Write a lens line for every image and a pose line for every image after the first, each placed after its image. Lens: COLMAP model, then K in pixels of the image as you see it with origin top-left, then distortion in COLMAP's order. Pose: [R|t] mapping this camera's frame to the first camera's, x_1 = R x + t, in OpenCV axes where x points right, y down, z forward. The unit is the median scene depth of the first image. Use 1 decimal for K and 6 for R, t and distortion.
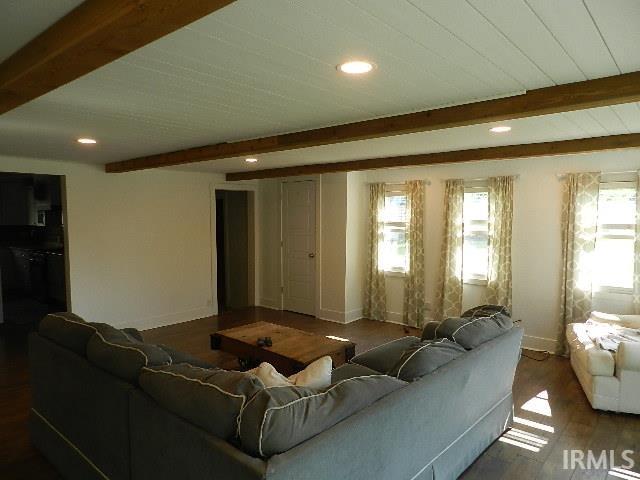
lens RADIAL K [[428.6, 0, 320.0], [0, 428.6, 240.0], [0, 0, 1]] dist [0.015568, -0.003005]
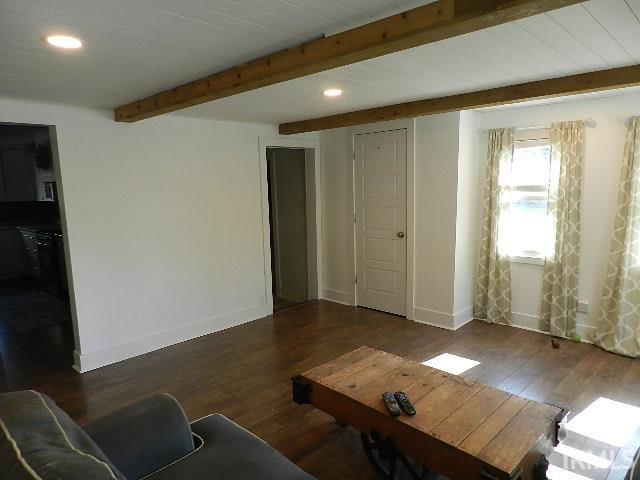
lens RADIAL K [[428.6, 0, 320.0], [0, 428.6, 240.0], [0, 0, 1]] dist [0.015568, -0.003005]
pose [[0.998389, -0.016333, -0.054345, -0.130553], [0.020290, 0.997121, 0.073068, -0.012055], [0.052995, -0.074053, 0.995845, 0.302102]]
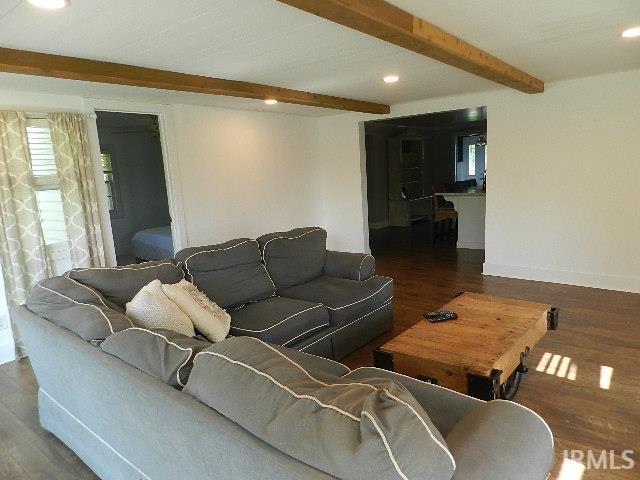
lens RADIAL K [[428.6, 0, 320.0], [0, 428.6, 240.0], [0, 0, 1]] dist [0.015568, -0.003005]
pose [[0.028204, 0.174629, -0.984230, 0.382447], [-0.007203, 0.984632, 0.174494, -0.014078], [0.999576, 0.002168, 0.029028, 0.511304]]
